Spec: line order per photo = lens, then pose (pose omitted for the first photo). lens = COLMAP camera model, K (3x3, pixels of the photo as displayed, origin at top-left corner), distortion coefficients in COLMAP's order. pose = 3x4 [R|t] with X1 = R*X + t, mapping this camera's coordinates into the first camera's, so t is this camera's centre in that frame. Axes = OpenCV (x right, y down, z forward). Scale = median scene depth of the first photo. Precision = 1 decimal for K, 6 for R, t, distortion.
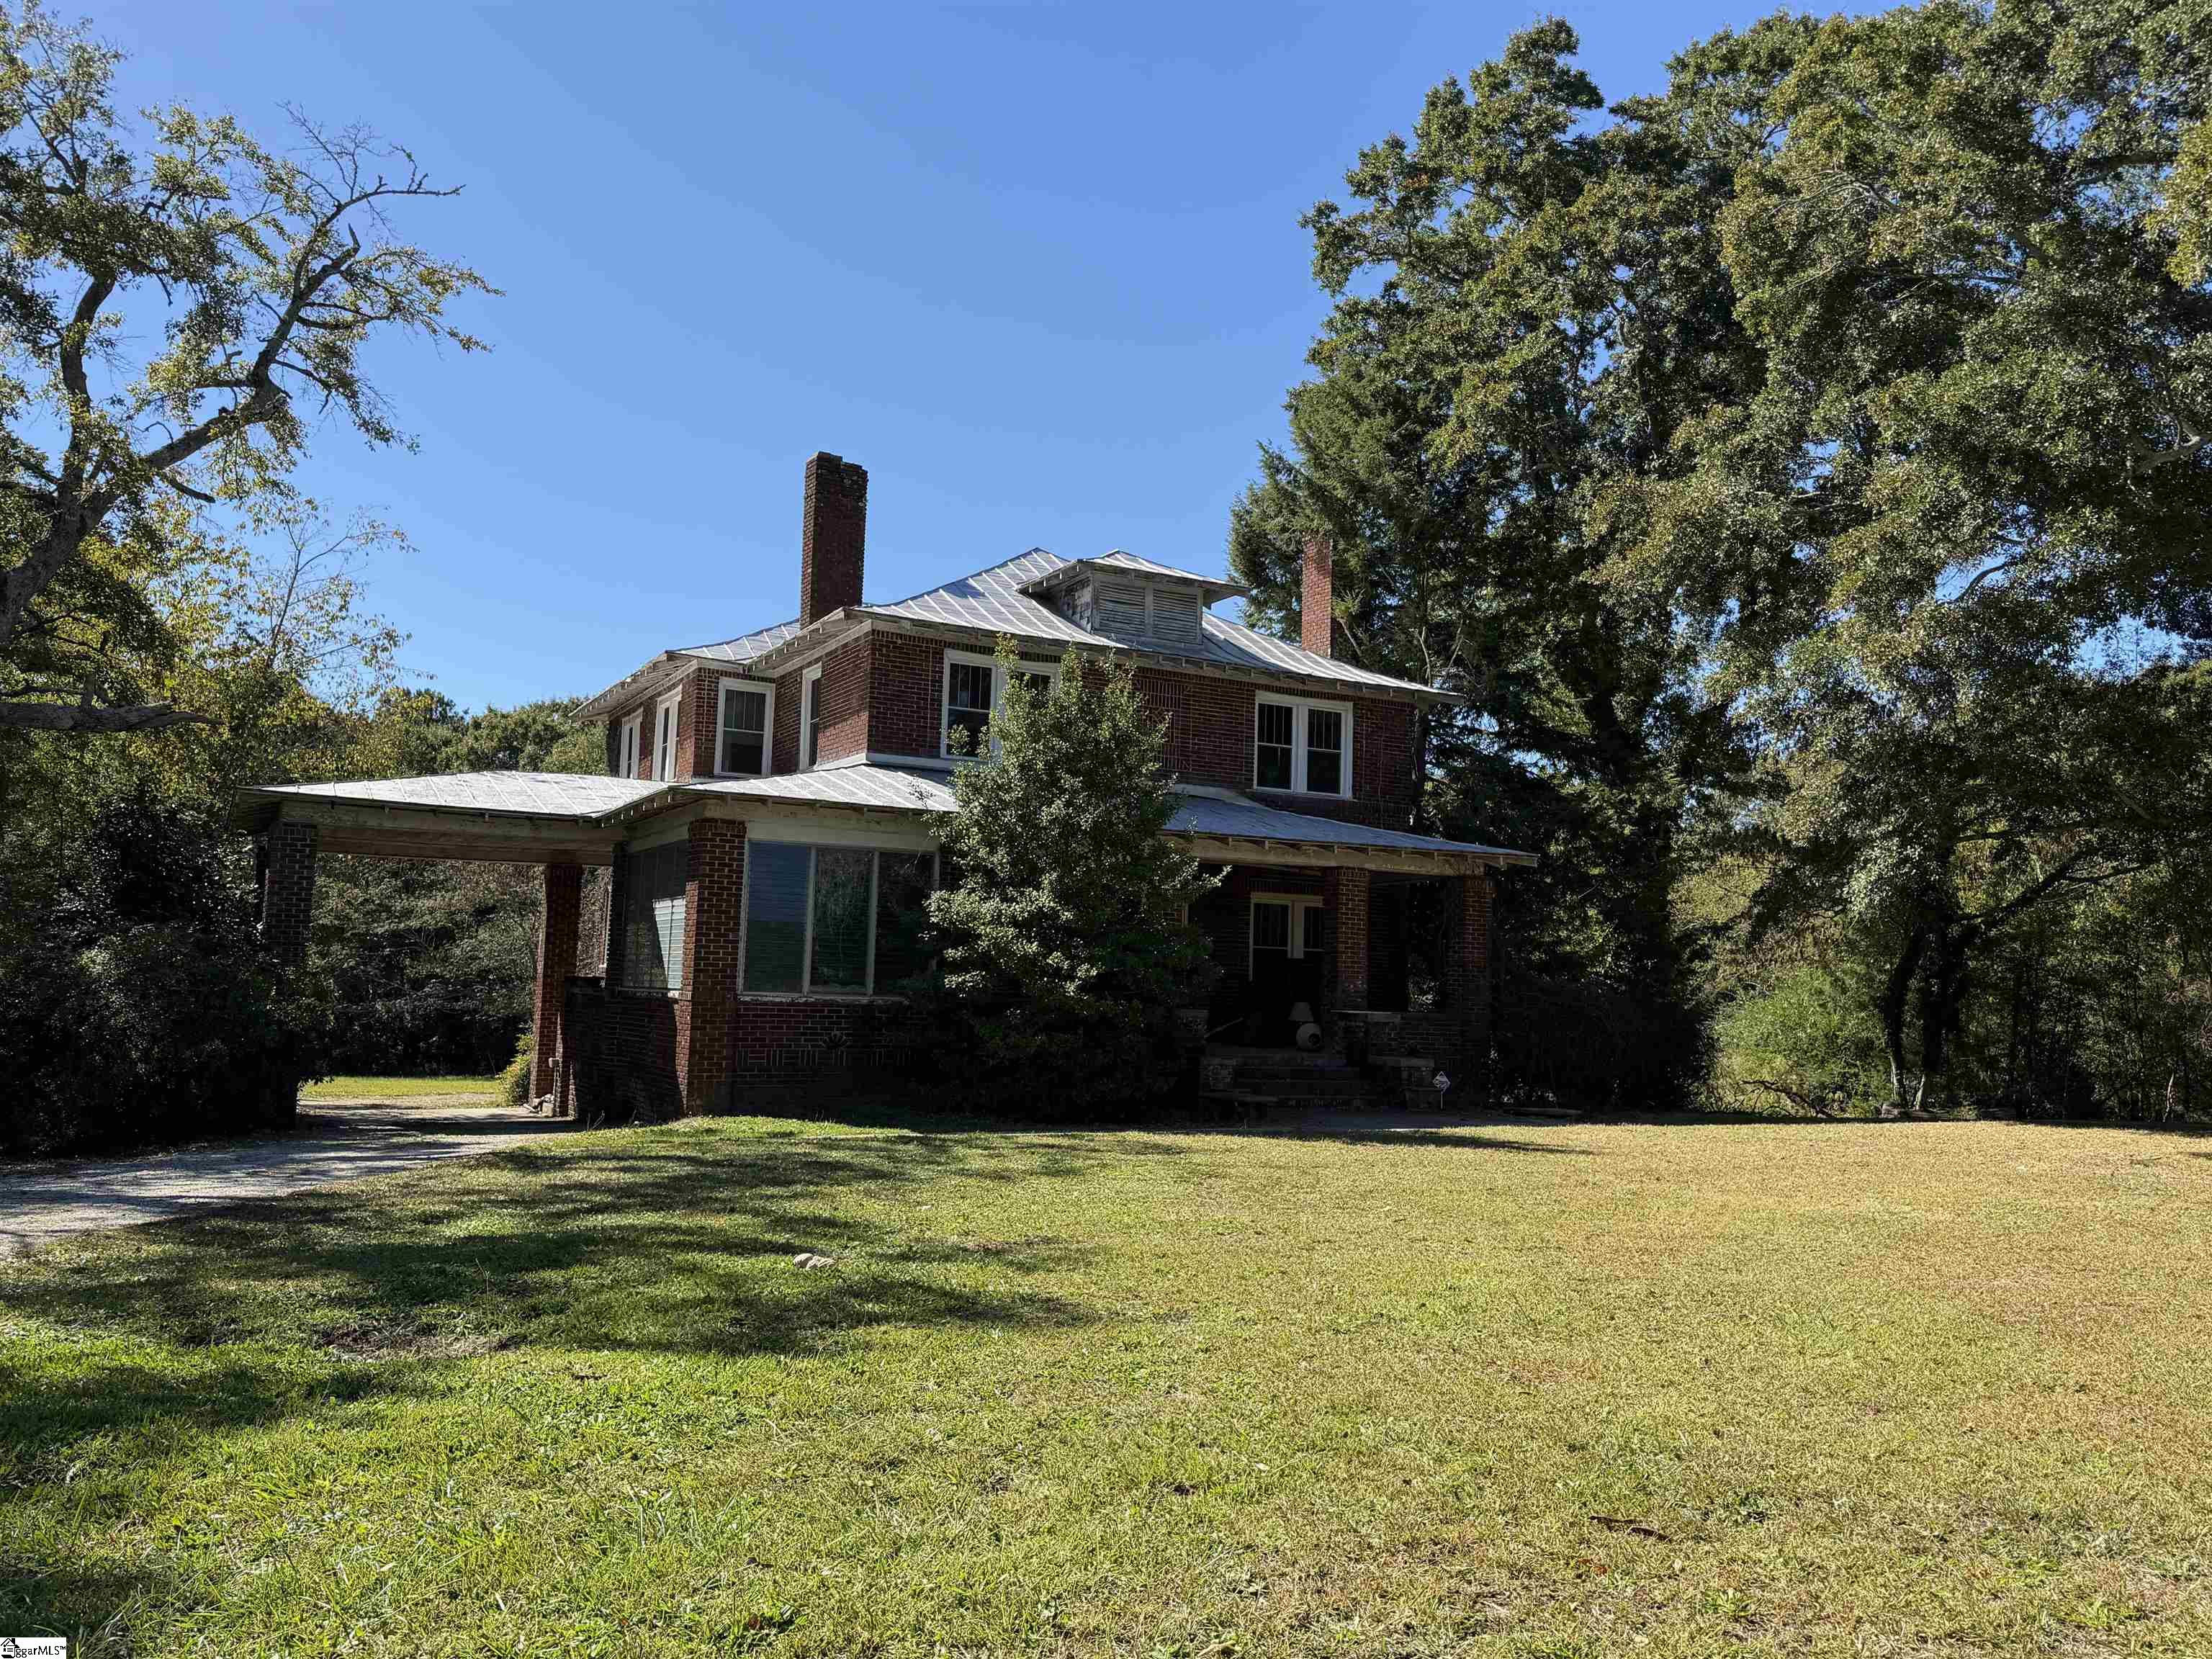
lens RADIAL K [[1718.3, 0, 1109.4], [0, 1718.3, 825.1], [0, 0, 1]] dist [0.046529, -0.035946]
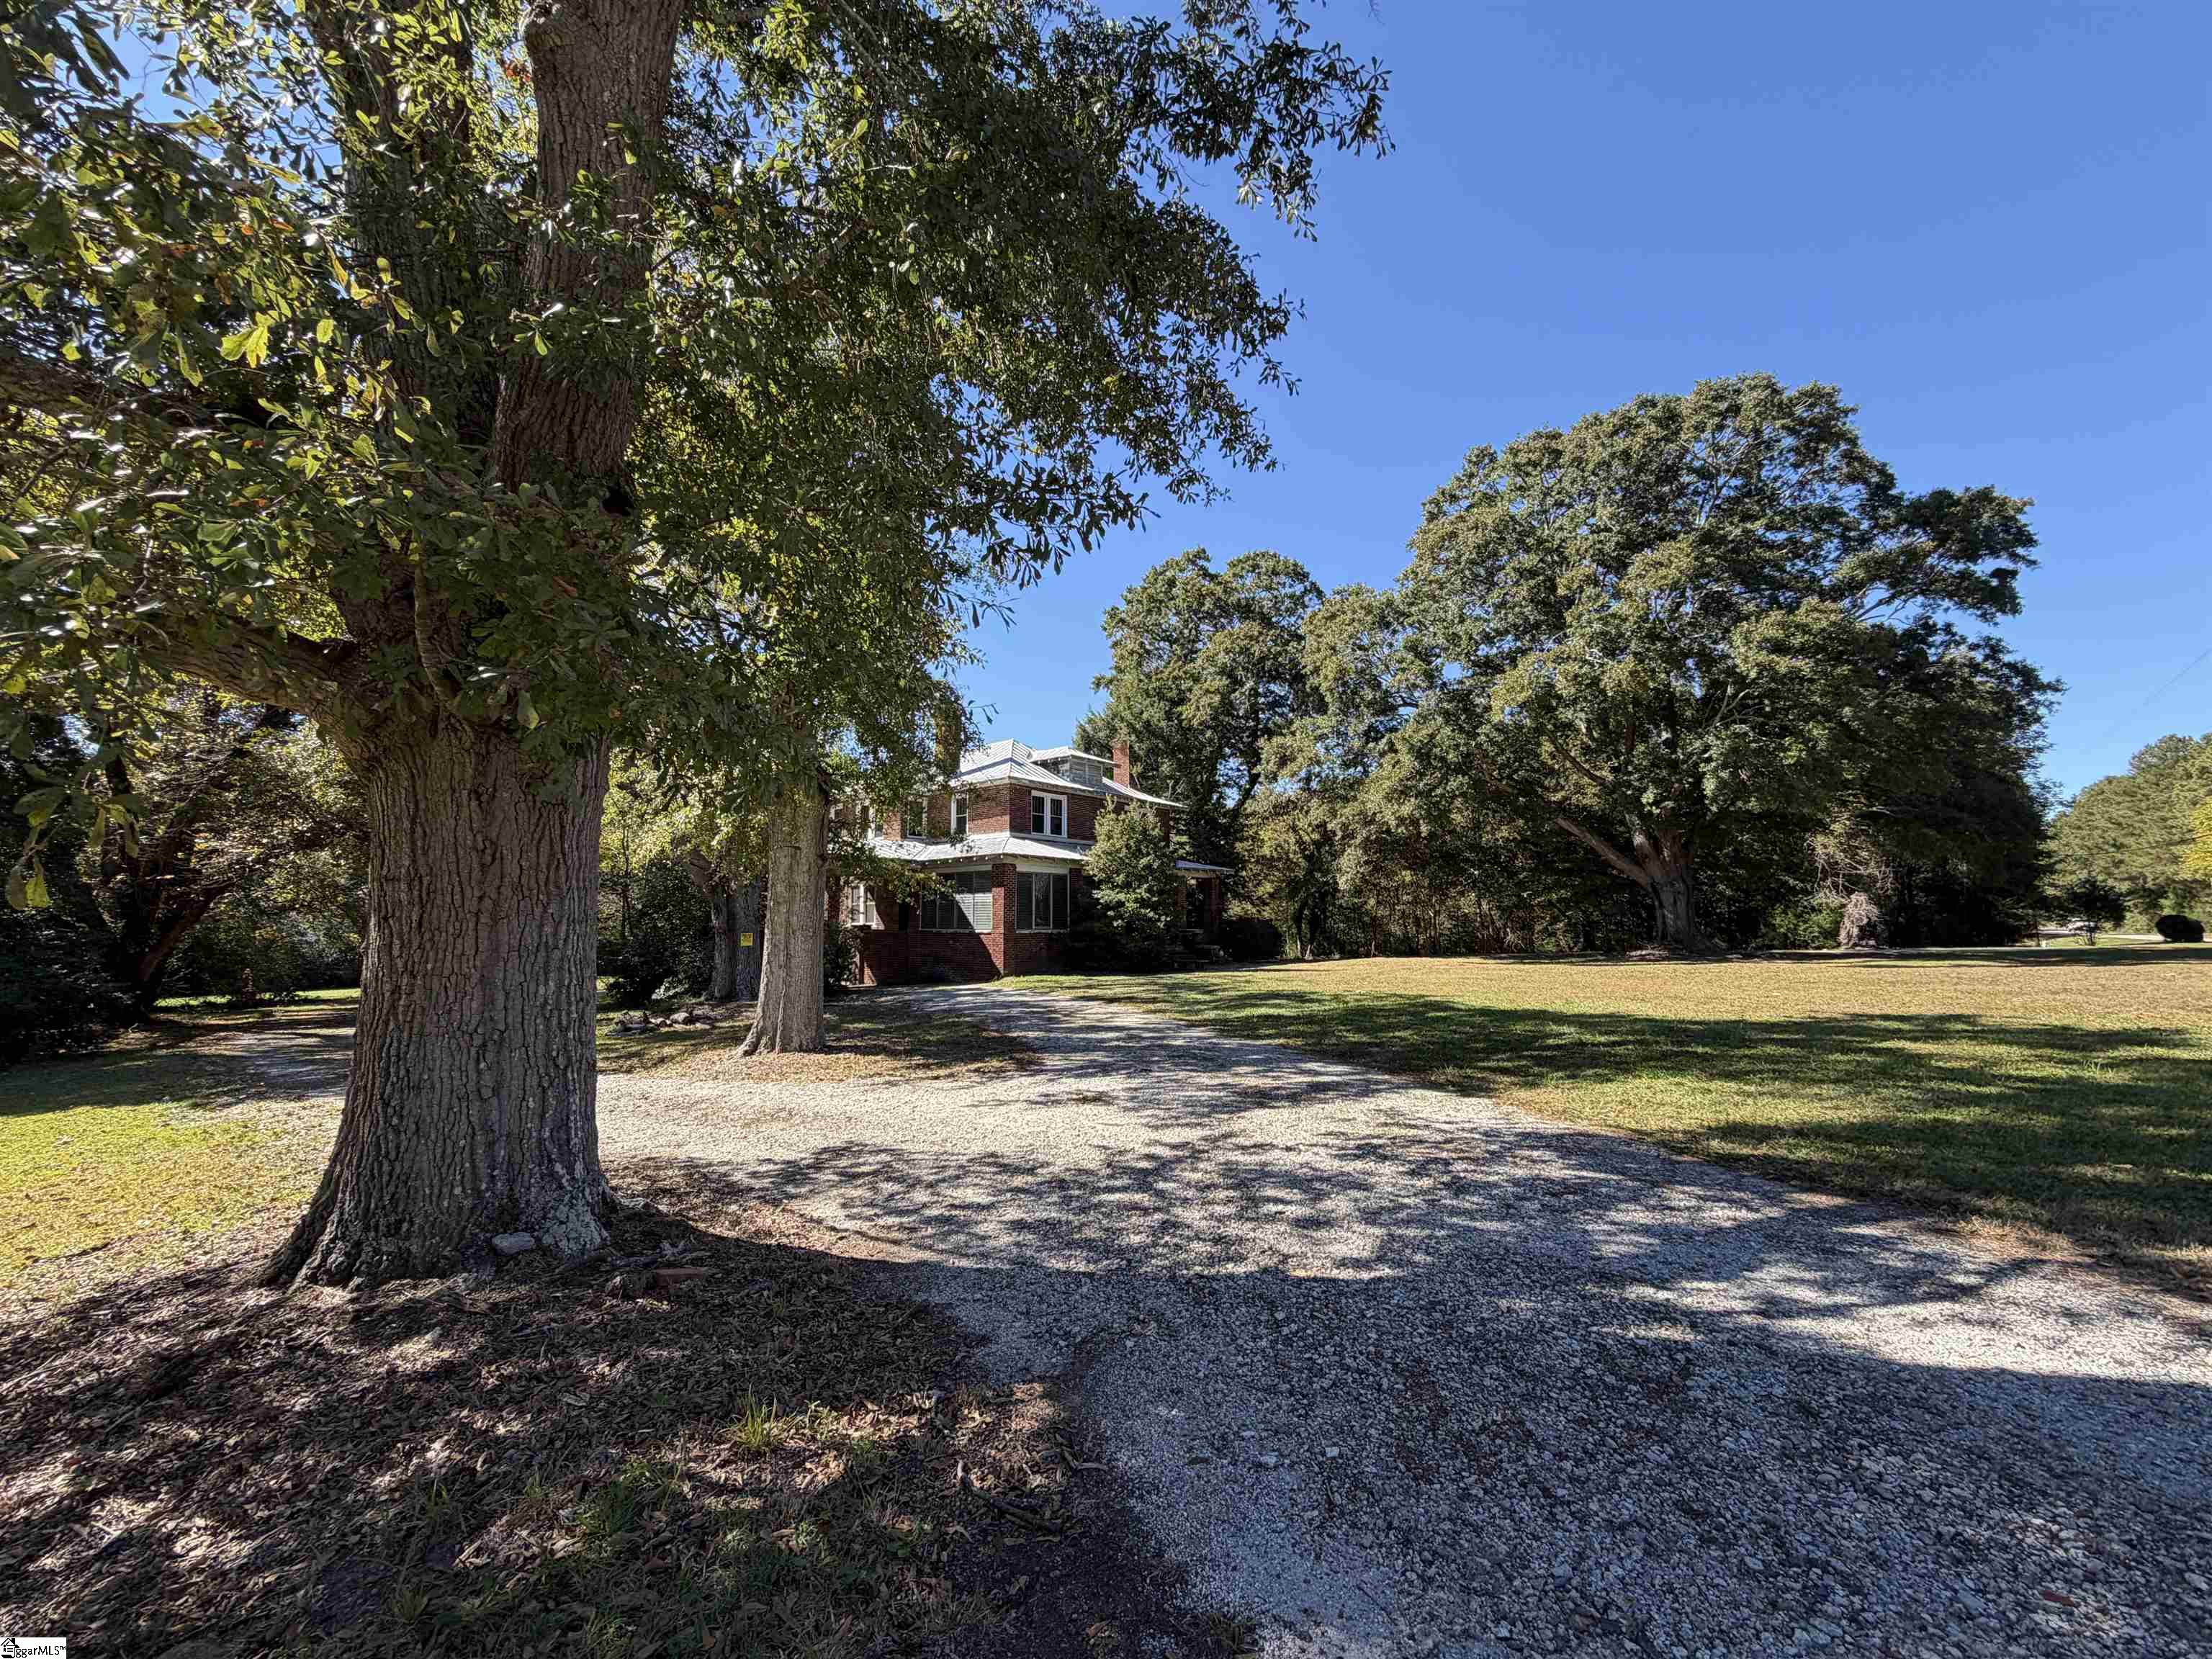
lens RADIAL K [[868.5, 0, 1105.3], [0, 868.5, 830.4], [0, 0, 1]] dist [0.000134, 0.000012]
pose [[0.930270, 0.007020, 0.366808, -0.424583], [-0.006743, 0.999975, -0.002039, -0.038580], [-0.366813, -0.000577, 0.930294, -0.201454]]
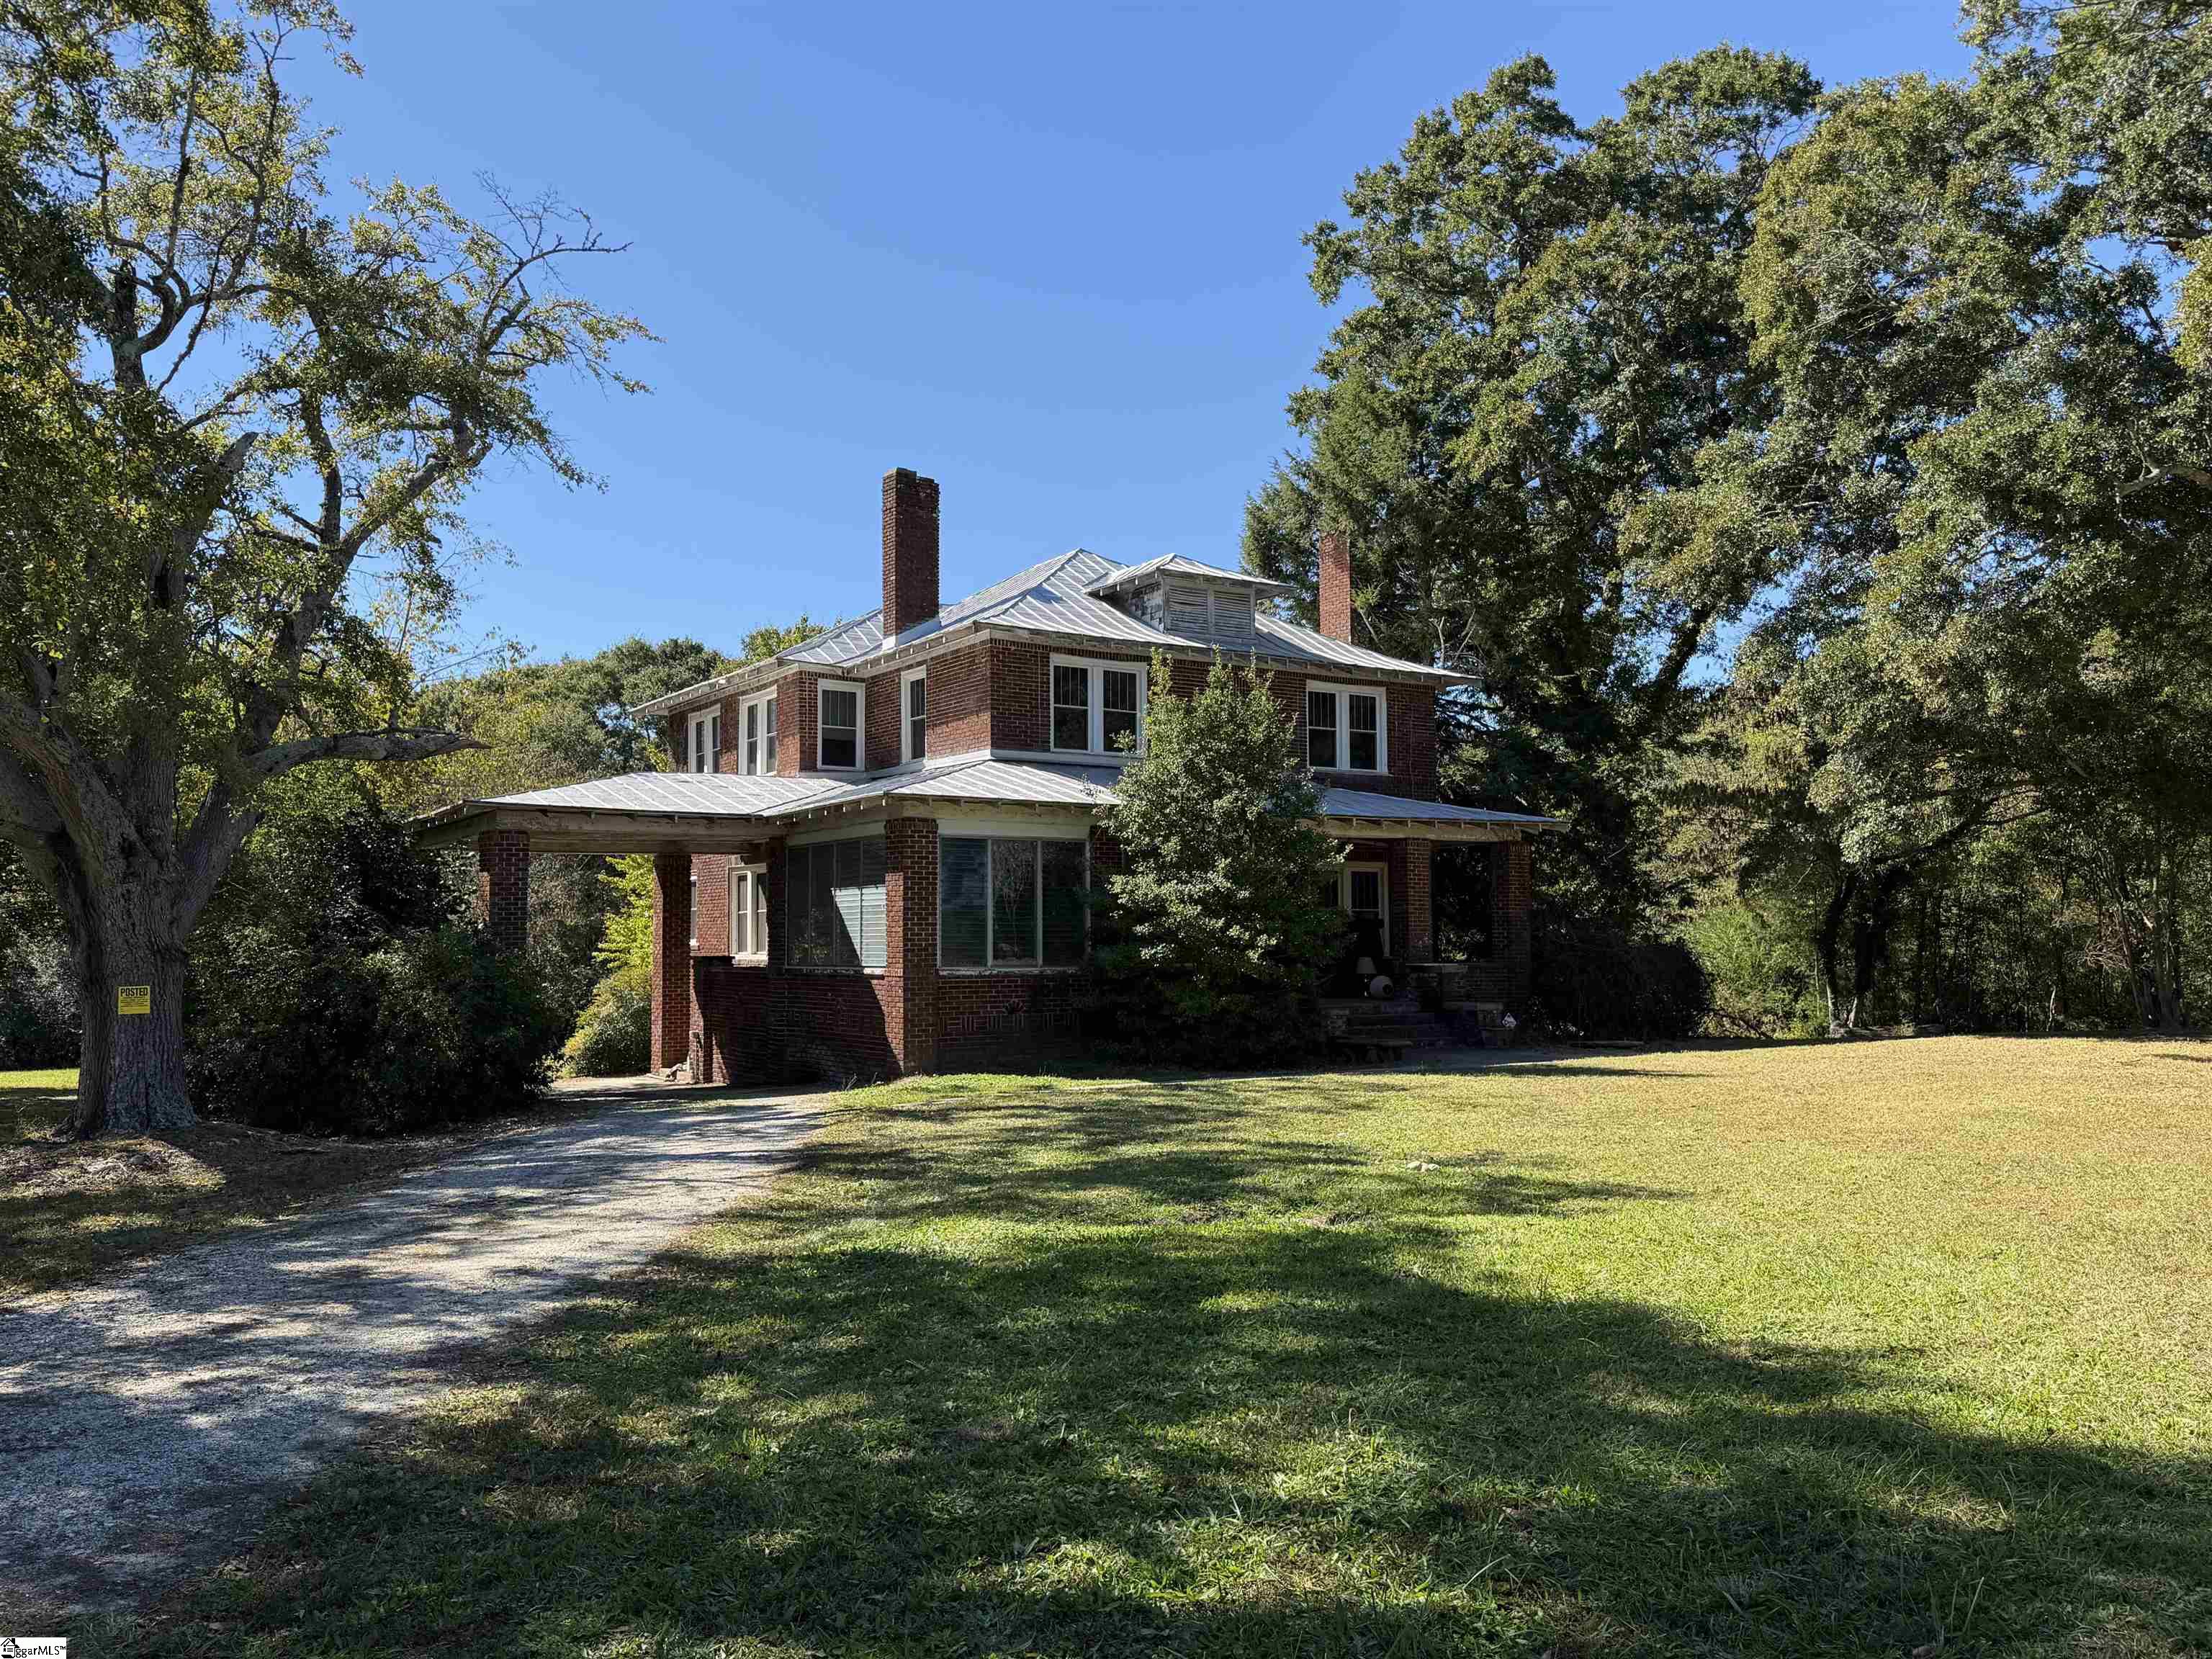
lens RADIAL K [[1718.3, 0, 1092.2], [0, 1718.3, 847.5], [0, 0, 1]] dist [0.046529, -0.035946]
pose [[0.995898, -0.031241, 0.084914, -0.154356], [0.027645, 0.998683, 0.043209, -0.022127], [-0.086152, -0.040685, 0.995451, -0.106002]]
